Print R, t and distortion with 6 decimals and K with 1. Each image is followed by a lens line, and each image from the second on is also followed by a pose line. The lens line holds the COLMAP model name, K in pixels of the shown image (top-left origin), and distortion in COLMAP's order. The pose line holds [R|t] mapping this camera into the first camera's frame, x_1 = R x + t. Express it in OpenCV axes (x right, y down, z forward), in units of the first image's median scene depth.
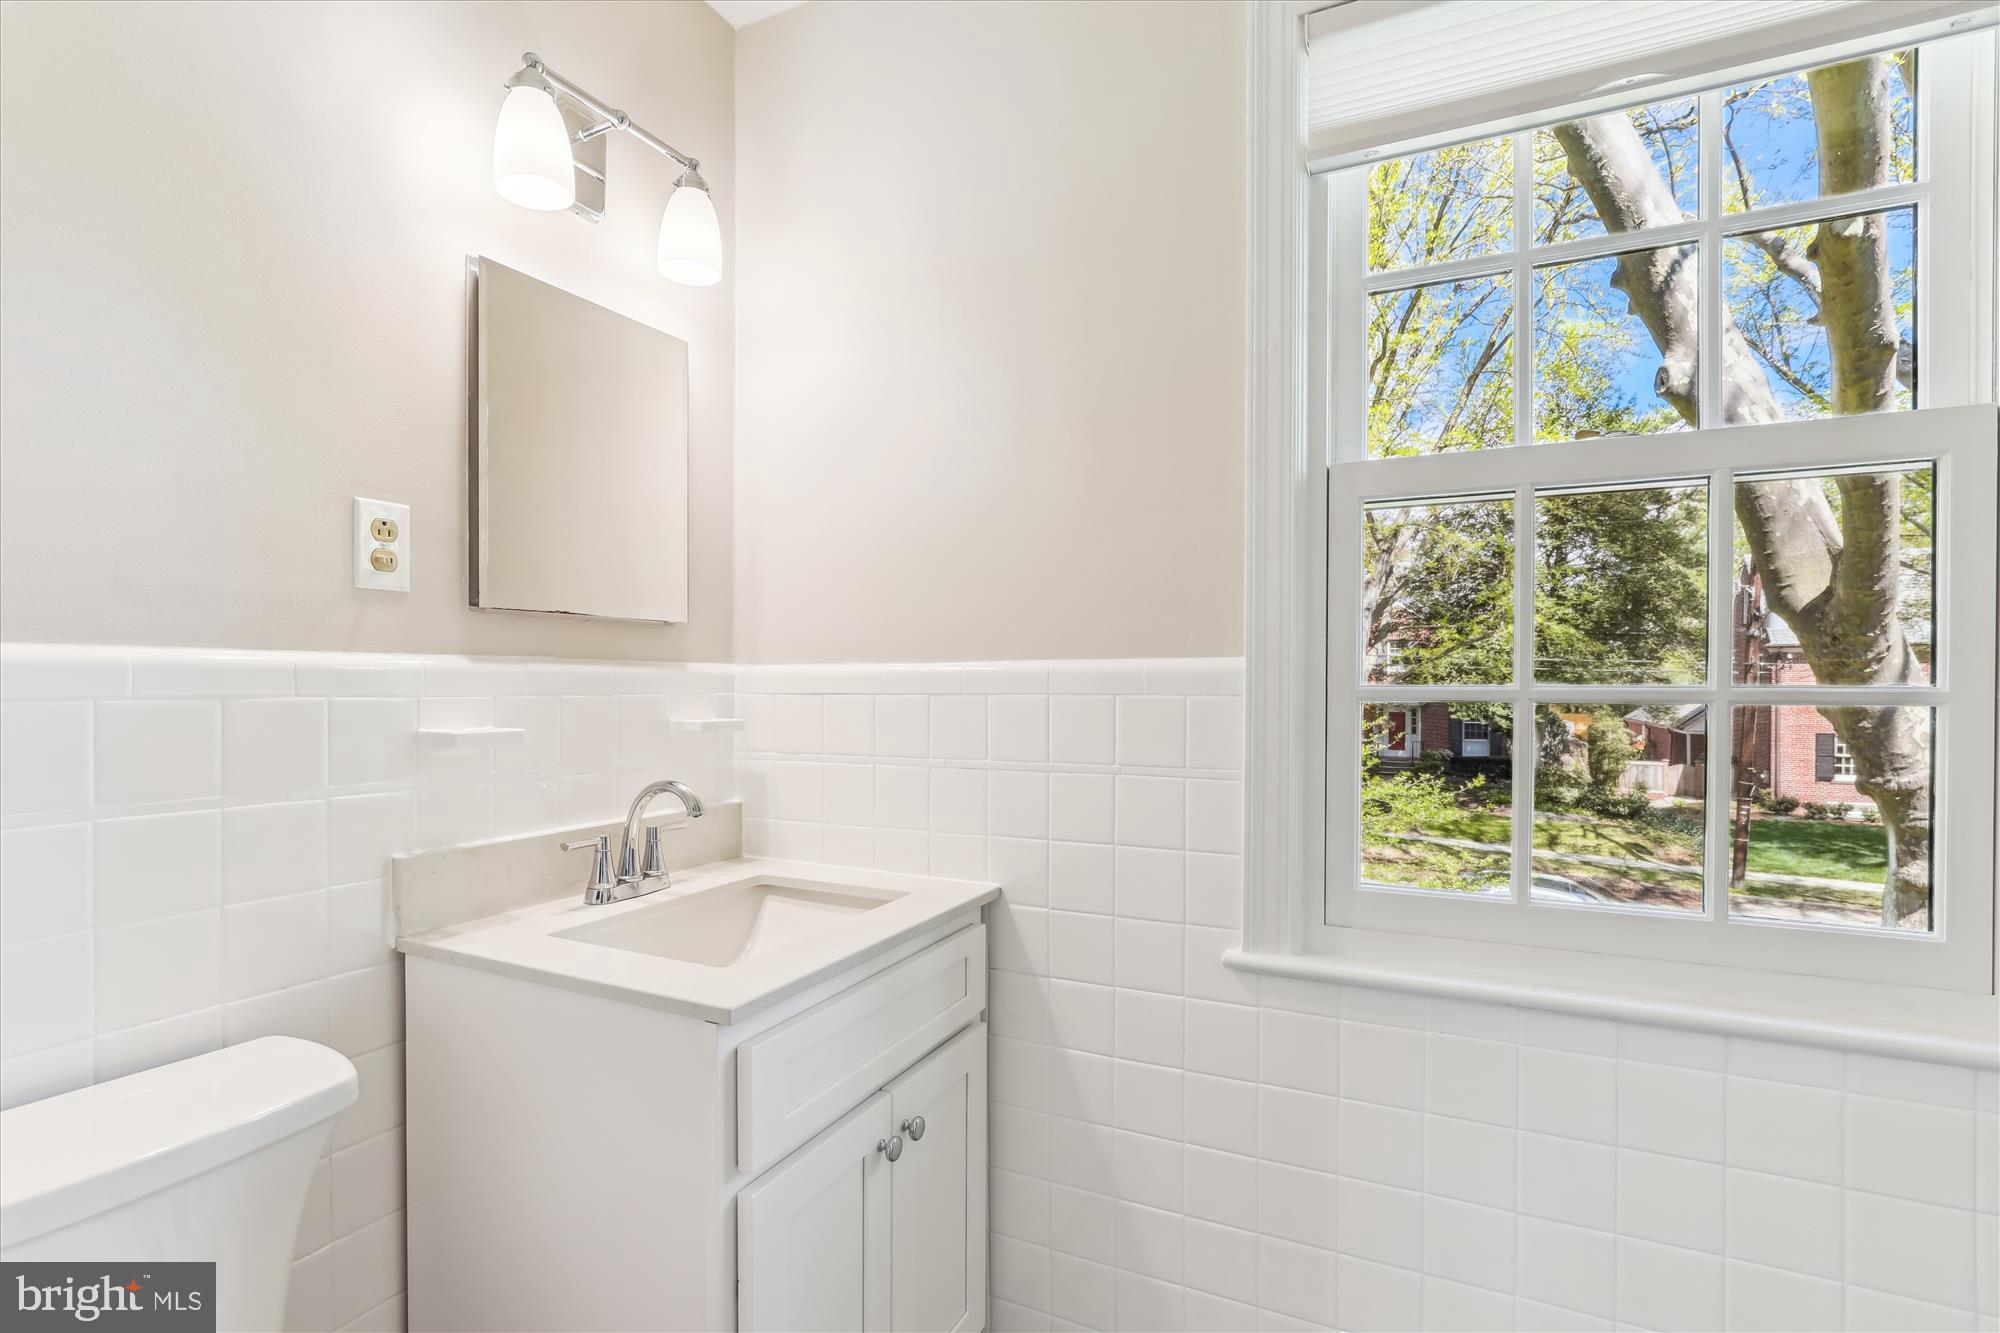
lens RADIAL K [[915.4, 0, 1054.4], [0, 915.4, 686.7], [0, 0, 1]] dist [-0.005125, -0.000510]
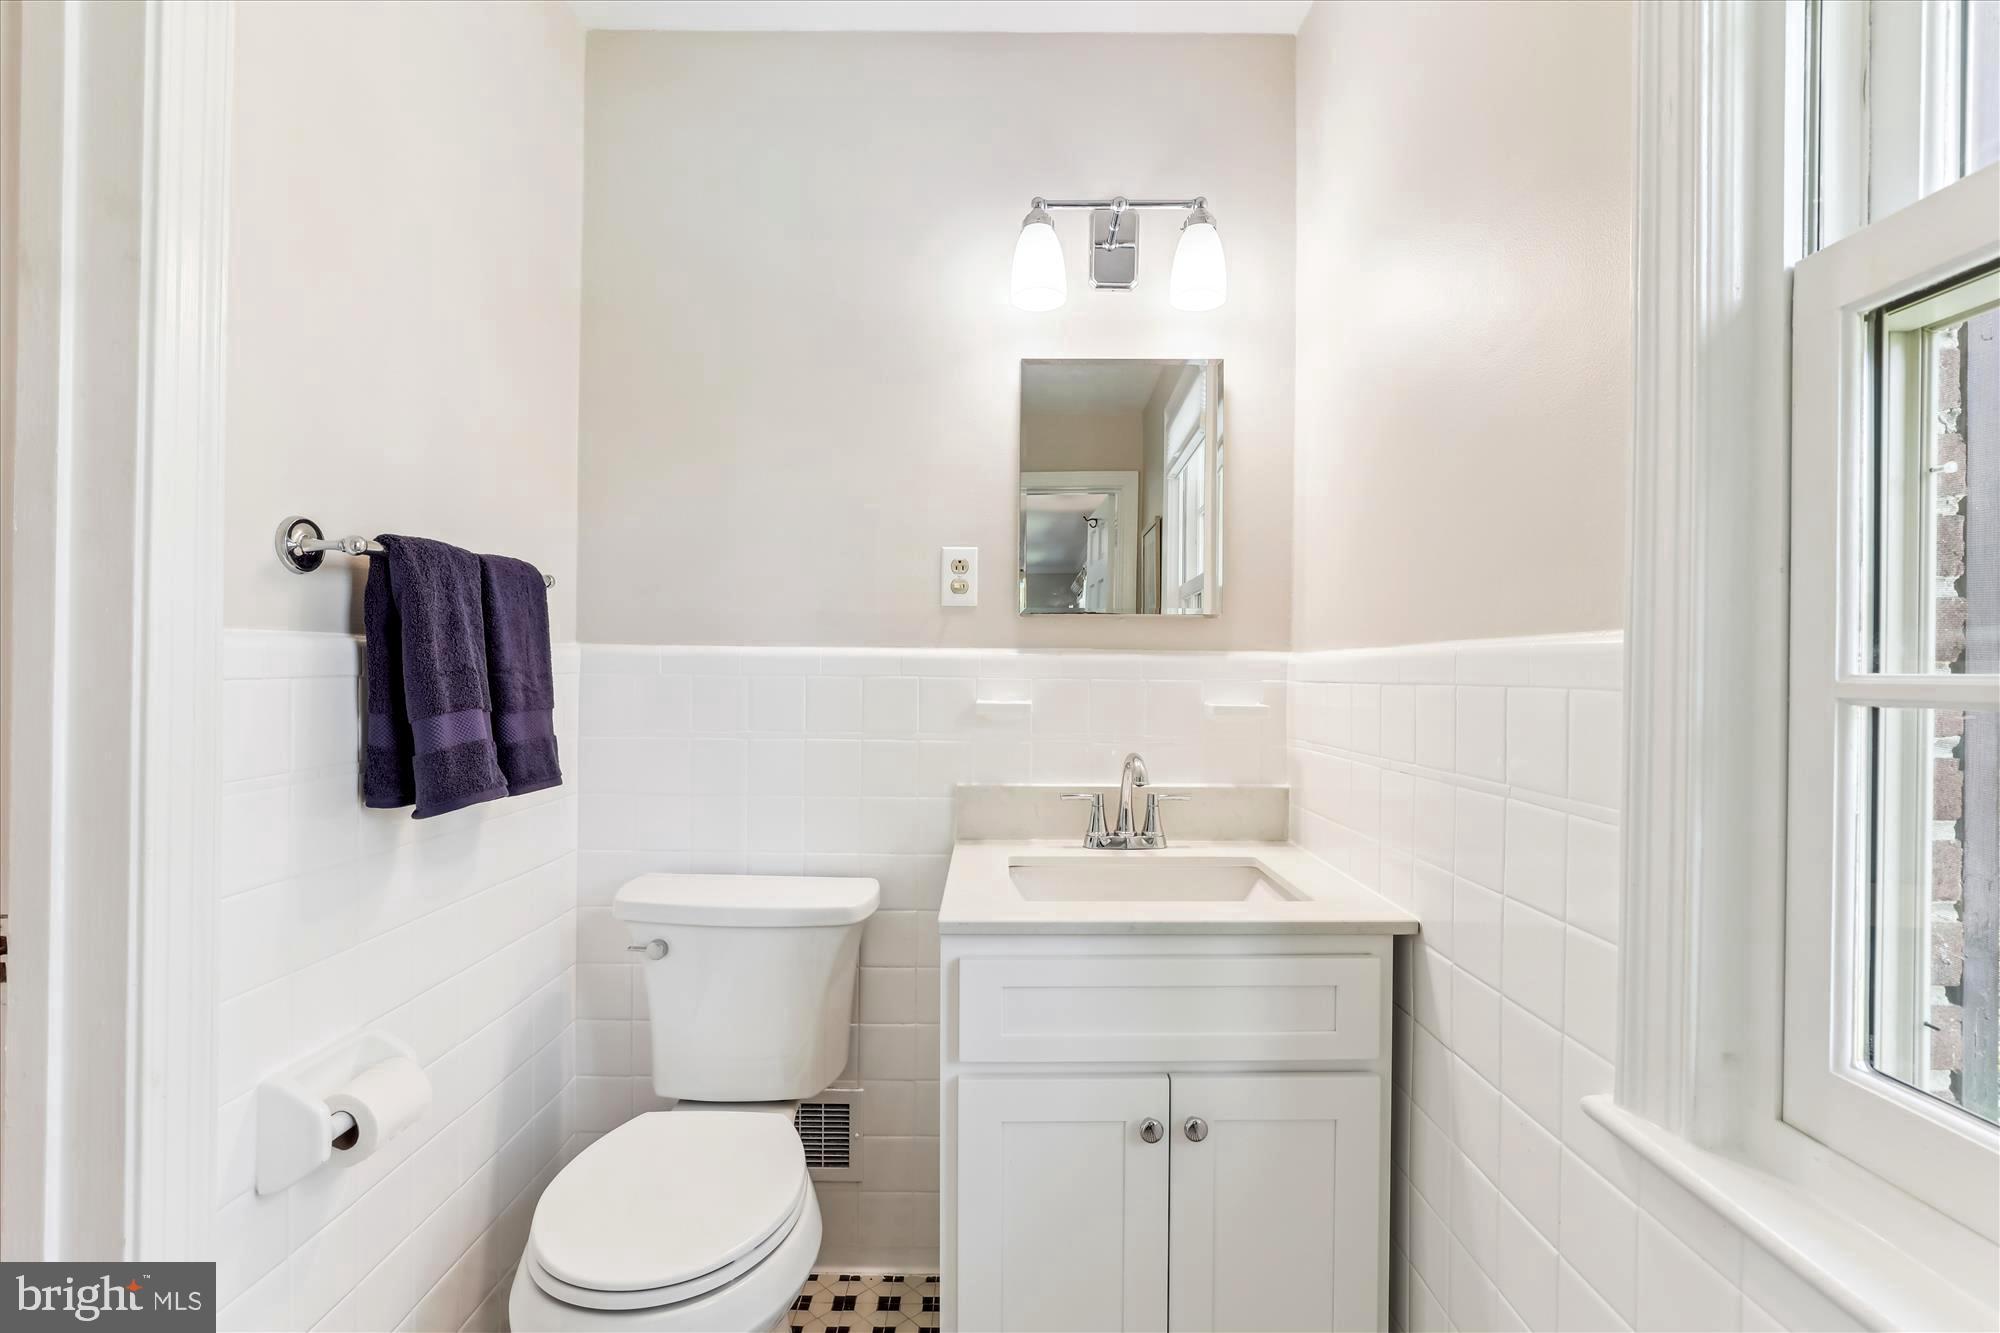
lens RADIAL K [[915.4, 0, 1009.6], [0, 915.4, 665.0], [0, 0, 1]] dist [-0.005125, -0.000510]
pose [[0.448946, -0.002841, -0.893555, 0.603096], [-0.011324, 0.999897, -0.008868, 0.002807], [0.893487, 0.014100, 0.448867, 0.371957]]
